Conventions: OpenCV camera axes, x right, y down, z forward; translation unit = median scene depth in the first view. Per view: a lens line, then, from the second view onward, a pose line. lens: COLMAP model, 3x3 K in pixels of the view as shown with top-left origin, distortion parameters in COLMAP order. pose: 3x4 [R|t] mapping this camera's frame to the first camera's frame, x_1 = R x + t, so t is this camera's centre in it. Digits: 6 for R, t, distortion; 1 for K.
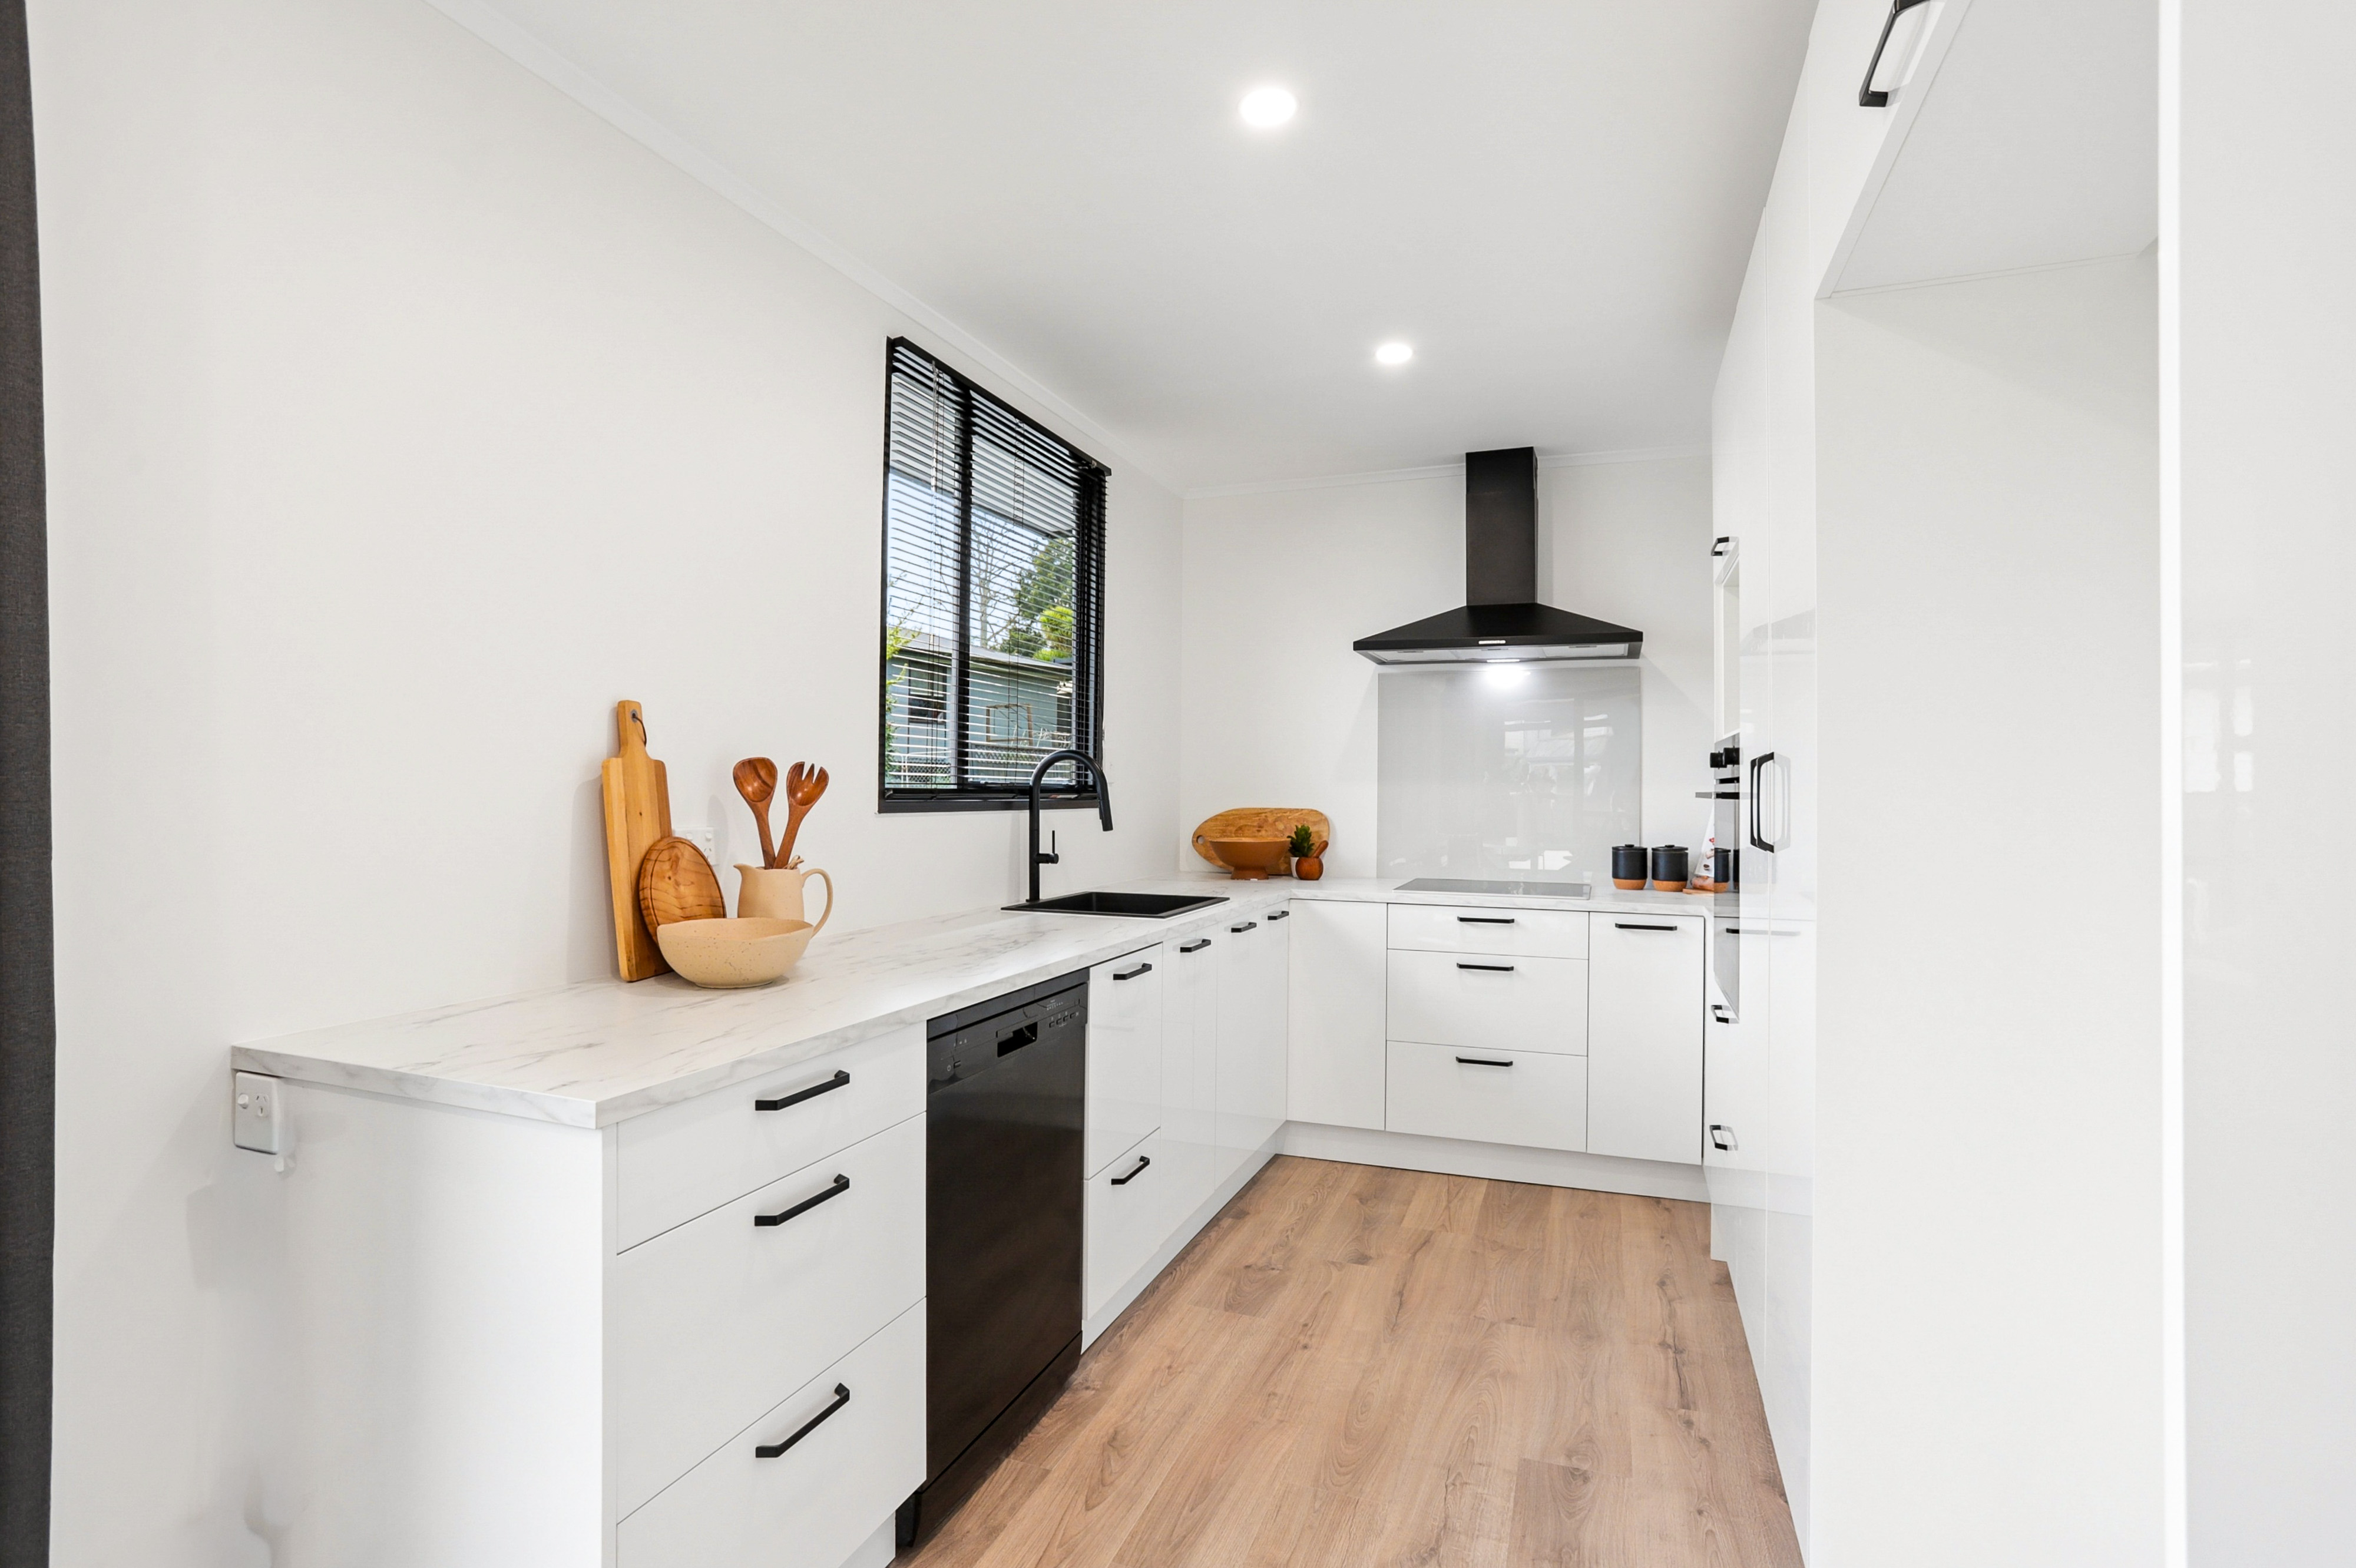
lens RADIAL K [[1177.3, 0, 1178.0], [0, 1177.3, 784.0], [0, 0, 1]] dist [-0.072657, 0.061859]
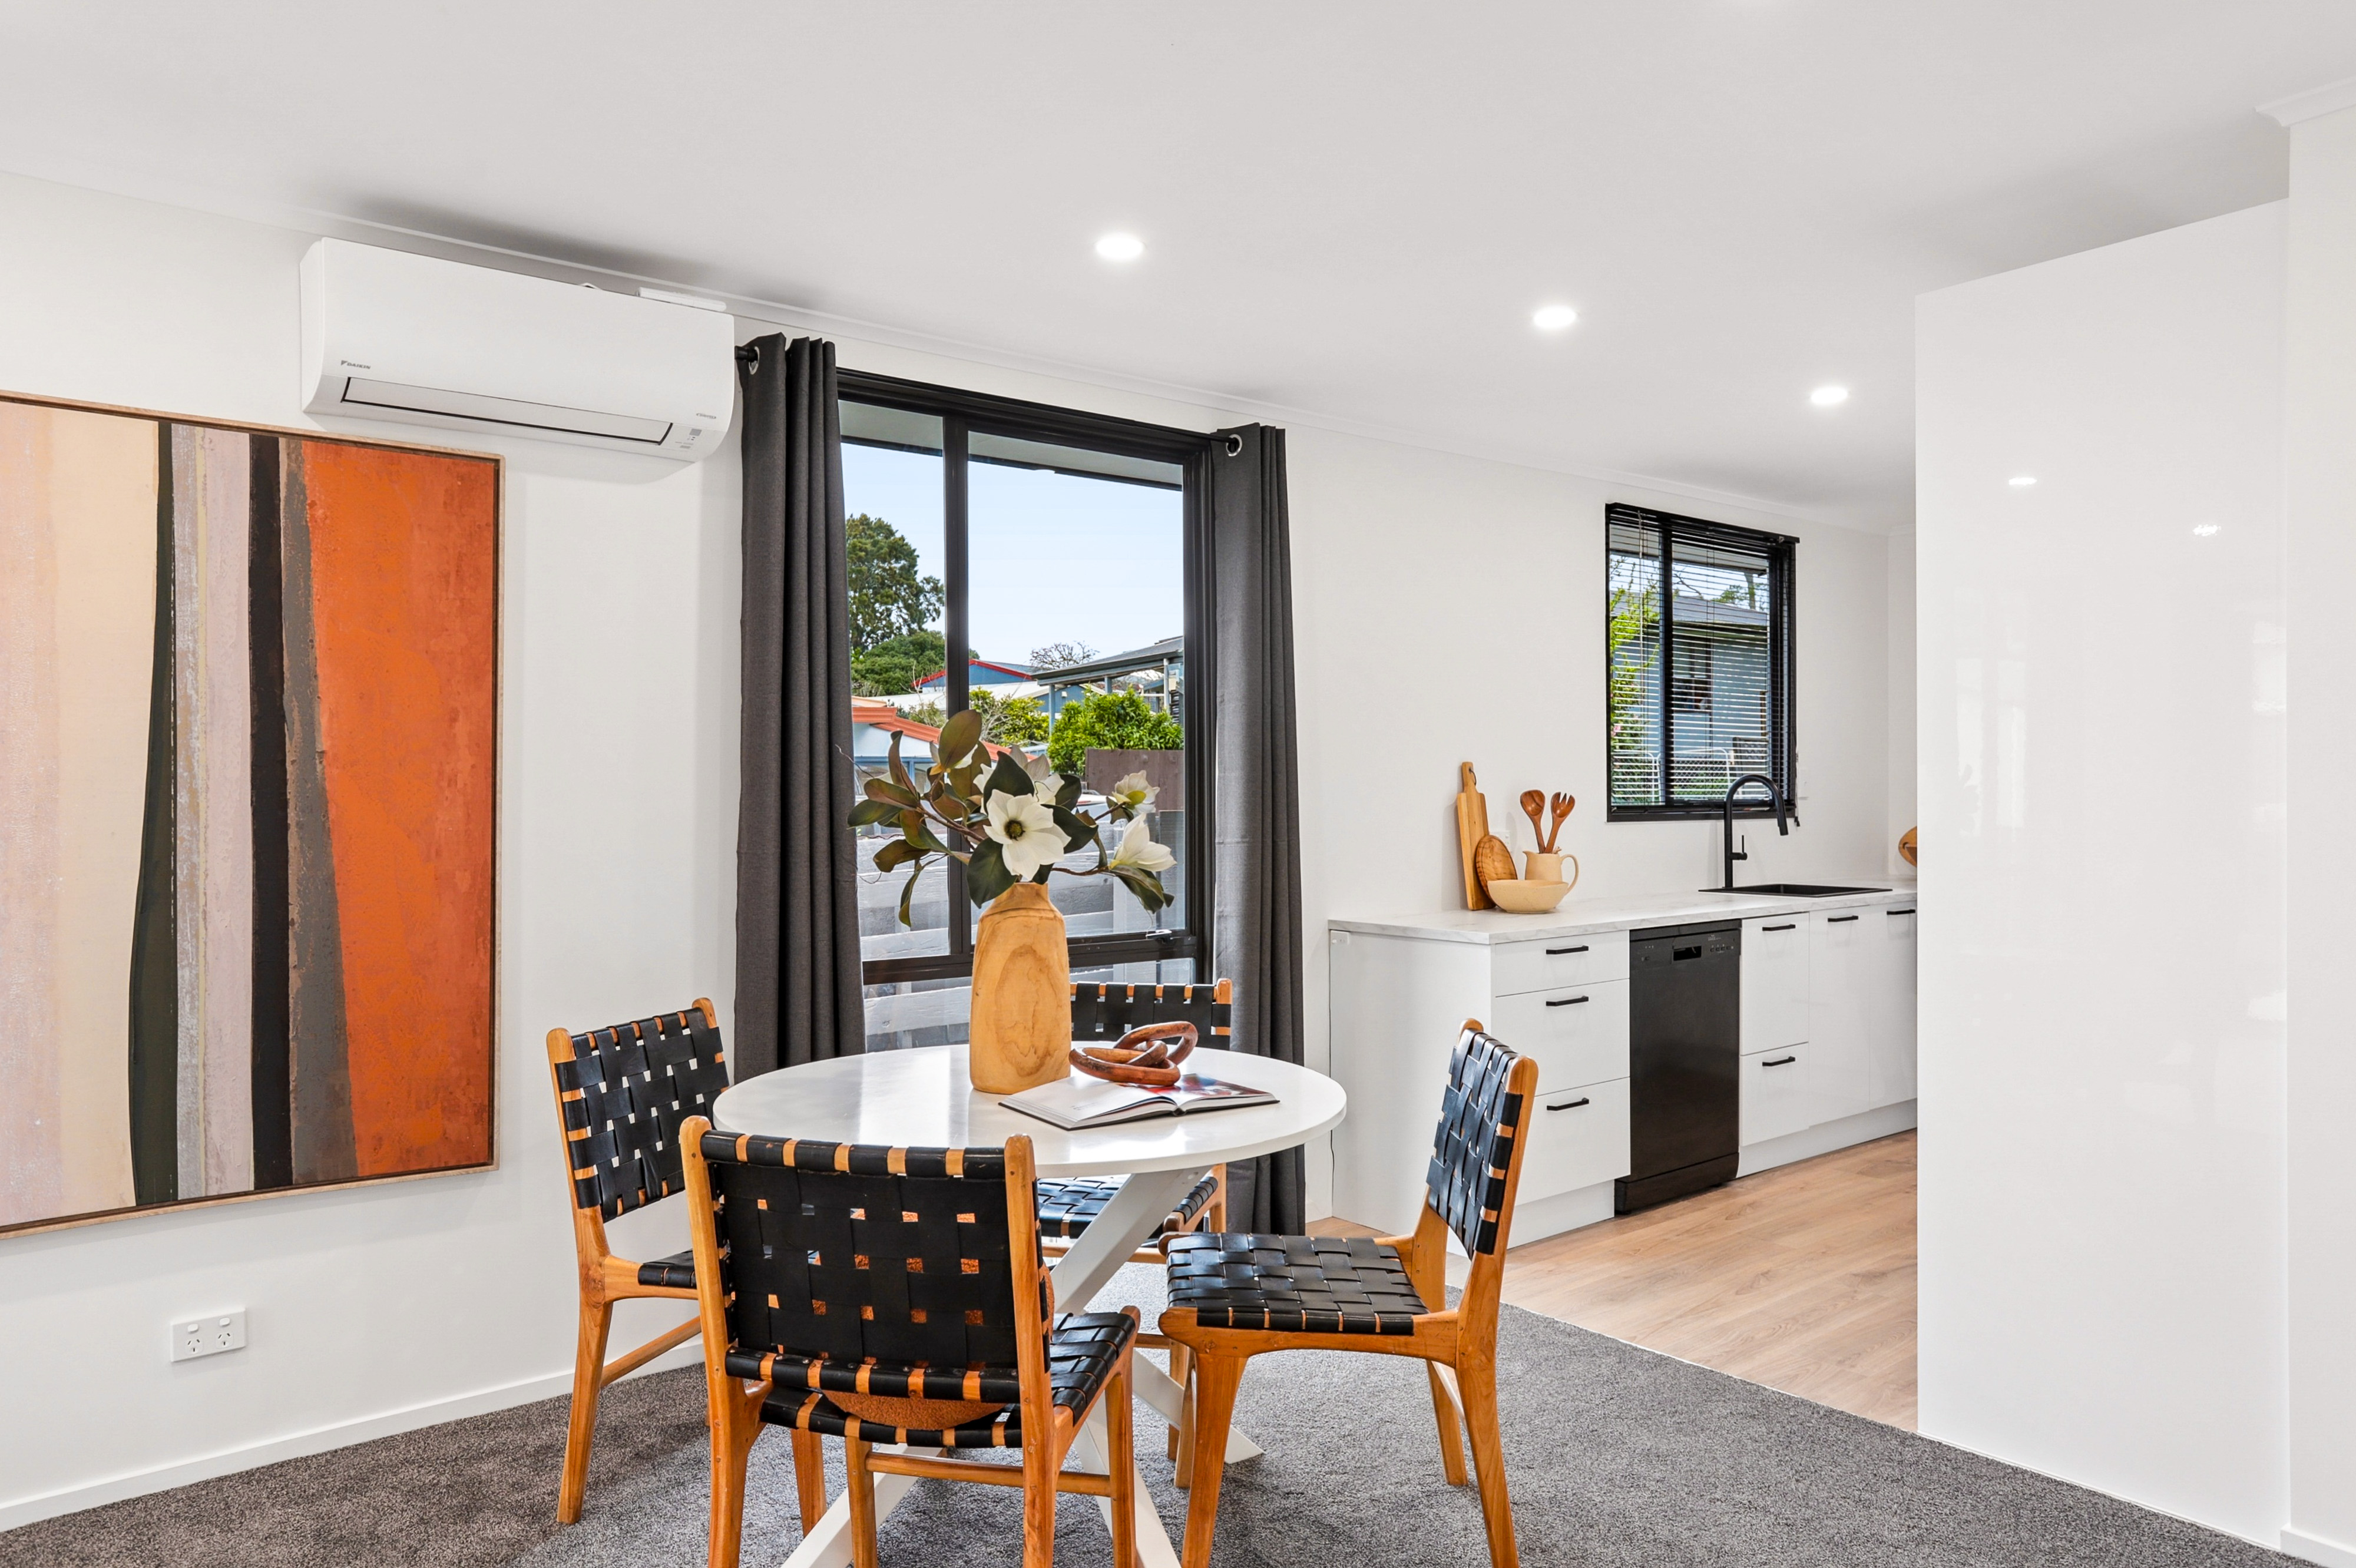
lens RADIAL K [[1589.6, 0, 1178.0], [0, 1589.6, 784.0], [0, 0, 1]] dist [0.005283, 0.001266]
pose [[0.863742, -0.014795, -0.503717, 0.218412], [0.014246, 0.999886, -0.004939, -0.016142], [0.503733, -0.002910, 0.863855, -0.764937]]
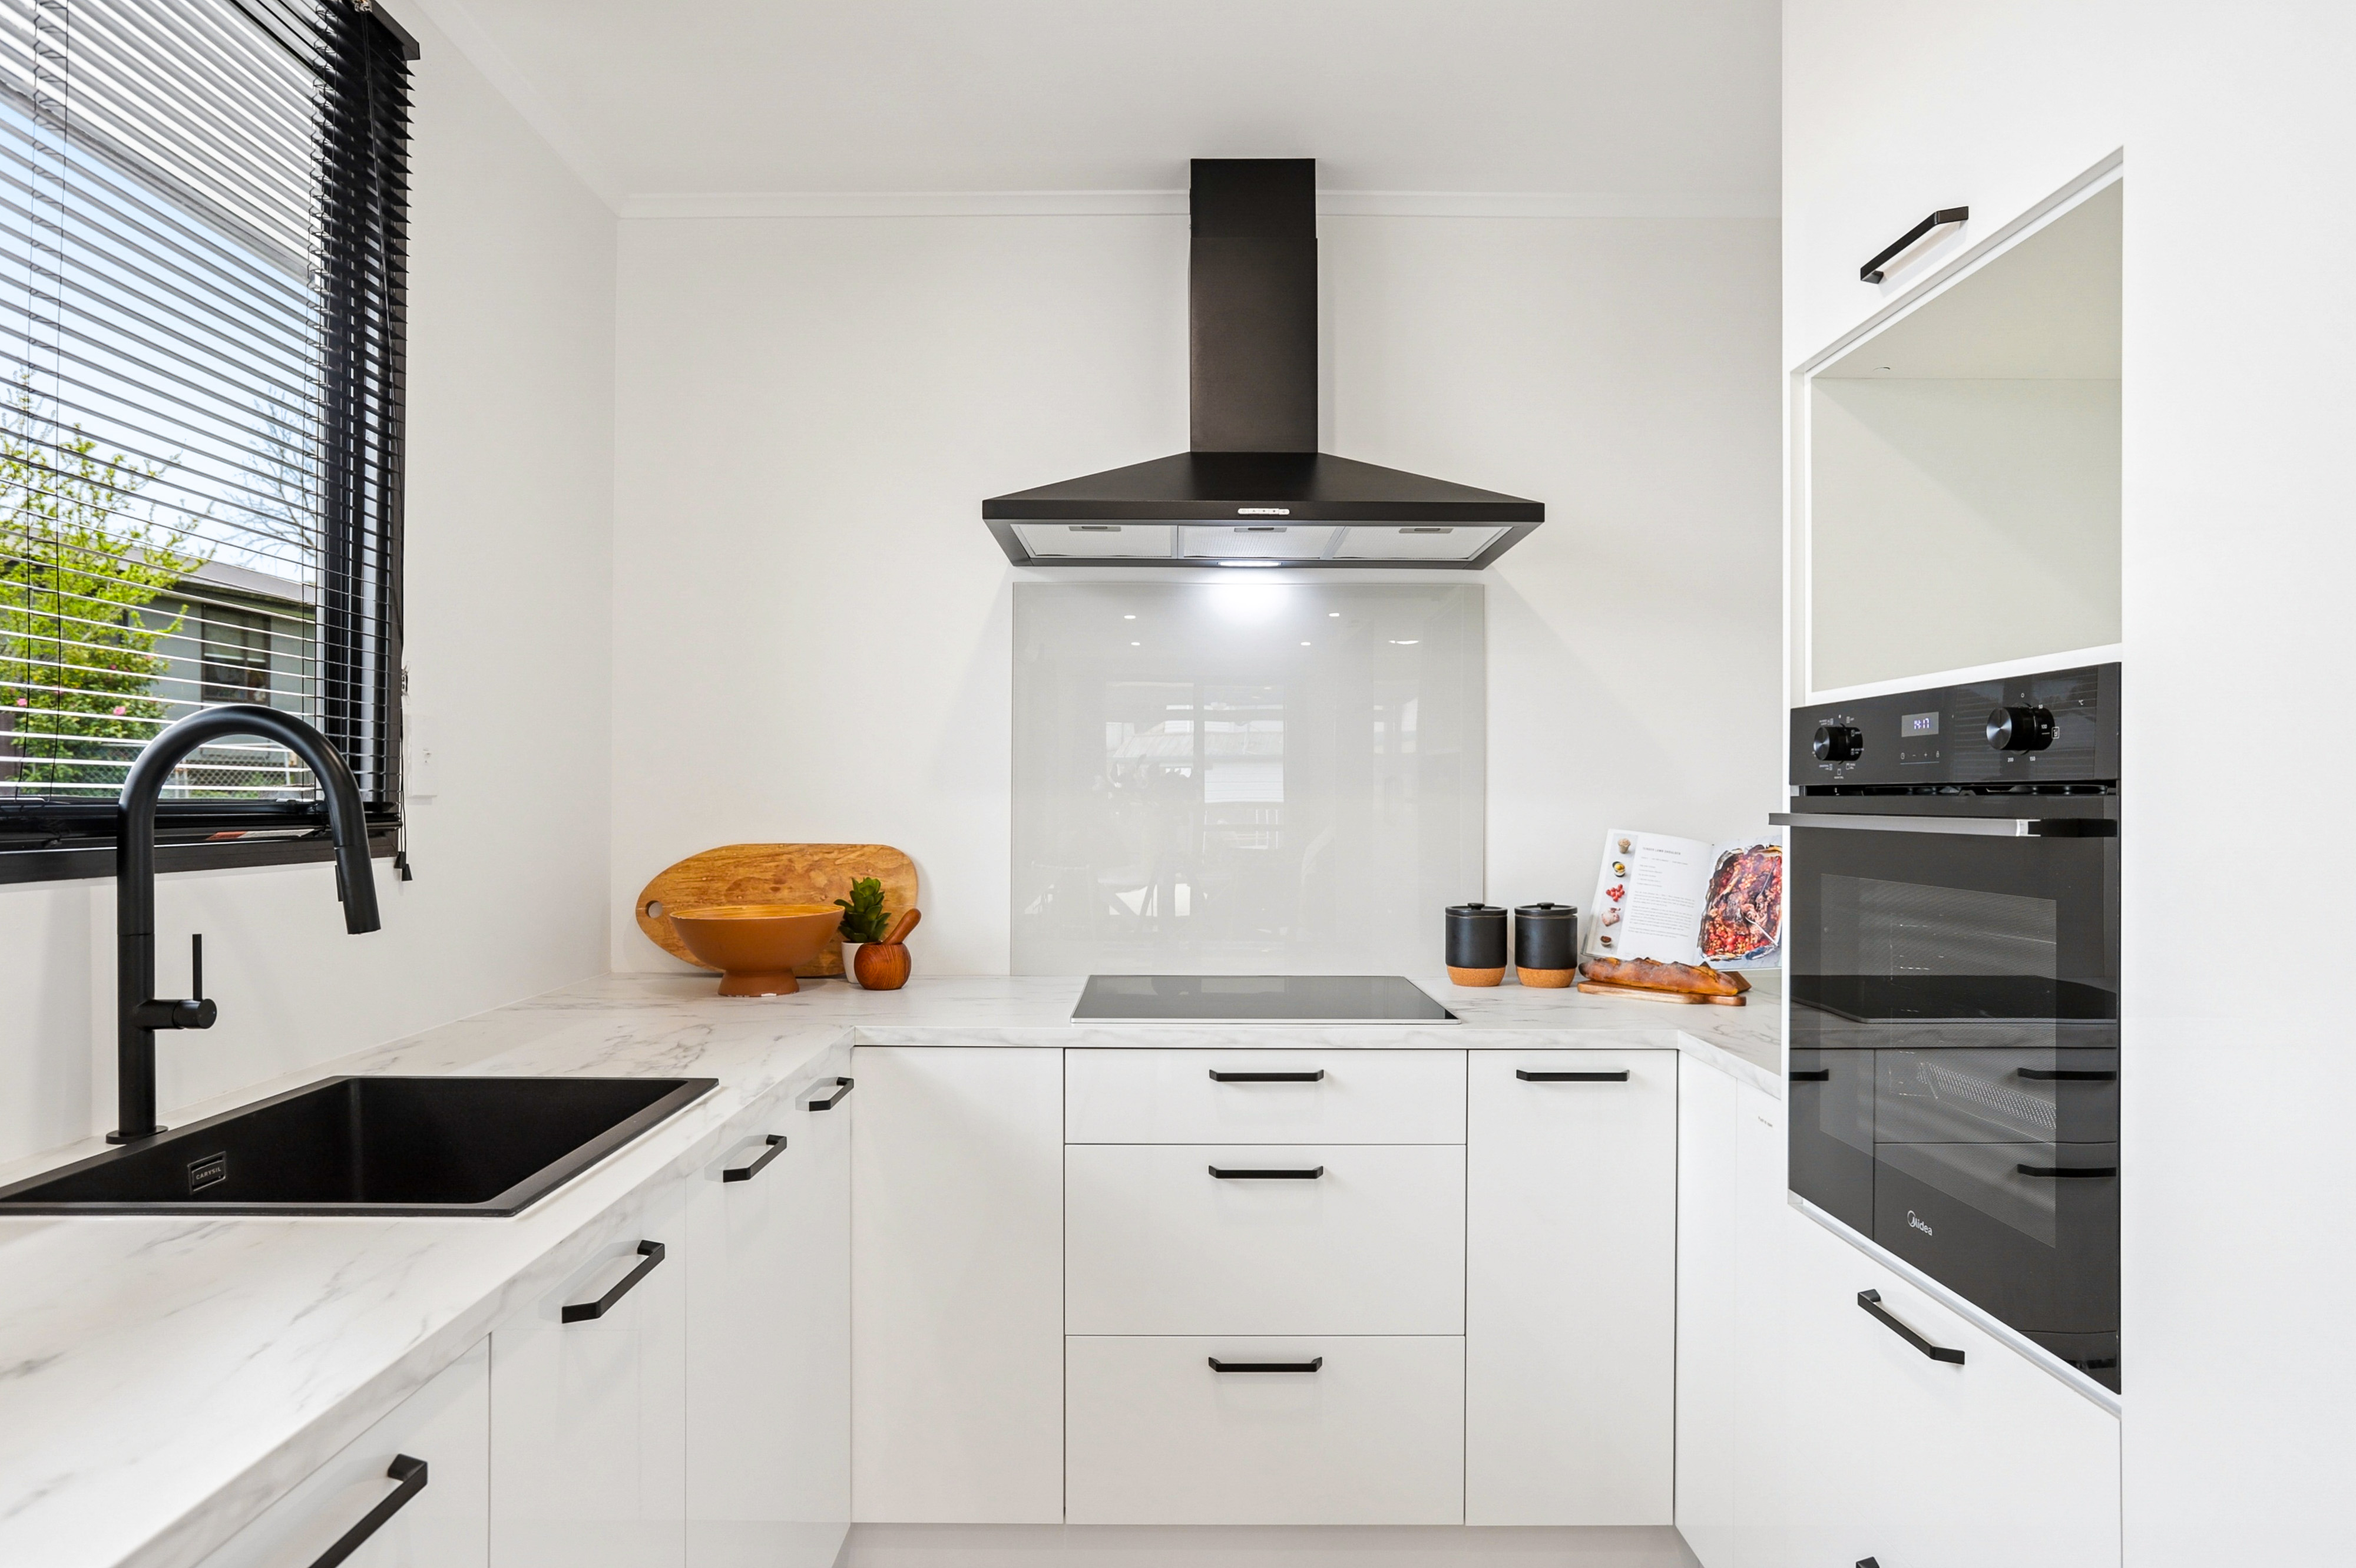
lens RADIAL K [[1451.6, 0, 1178.0], [0, 1451.6, 784.0], [0, 0, 1]] dist [-0.076917, 0.077699]
pose [[0.937485, -0.001821, 0.348021, 0.018685], [0.003408, 0.999986, -0.003947, -0.002537], [-0.348009, 0.004887, 0.937478, 0.437795]]
